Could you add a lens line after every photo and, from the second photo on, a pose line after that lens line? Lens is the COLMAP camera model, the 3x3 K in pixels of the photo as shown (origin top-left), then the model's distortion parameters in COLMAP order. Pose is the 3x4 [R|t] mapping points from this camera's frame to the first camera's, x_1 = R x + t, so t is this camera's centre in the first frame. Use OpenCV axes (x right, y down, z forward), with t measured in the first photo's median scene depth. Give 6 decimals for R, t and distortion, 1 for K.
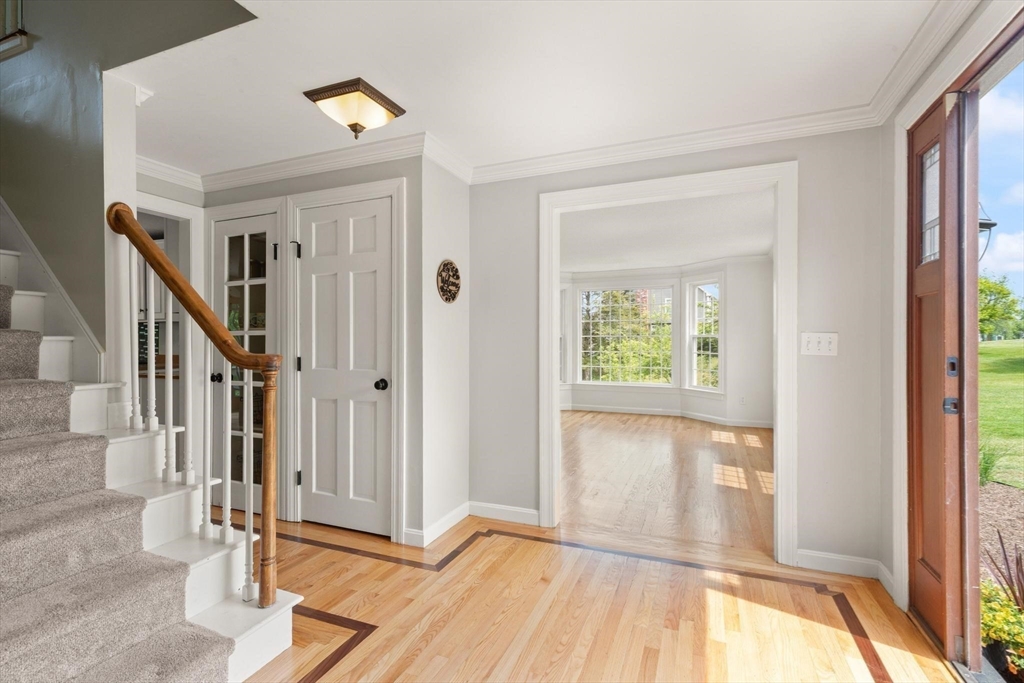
lens RADIAL K [[468.6, 0, 511.3], [0, 468.6, 342.0], [0, 0, 1]] dist [0.015874, -0.001391]
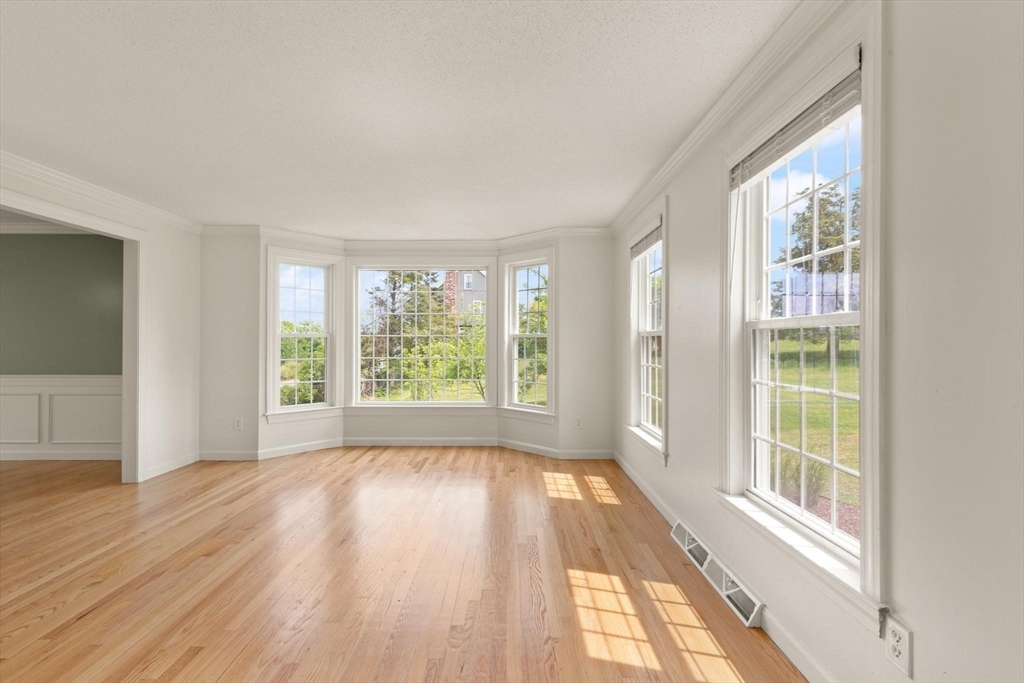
lens RADIAL K [[468.6, 0, 508.6], [0, 468.6, 334.7], [0, 0, 1]] dist [0.015874, -0.001391]
pose [[0.923104, 0.009631, 0.384431, 0.106221], [-0.001909, 0.999789, -0.020461, 0.000698], [-0.384547, 0.018154, 0.922927, 0.356366]]
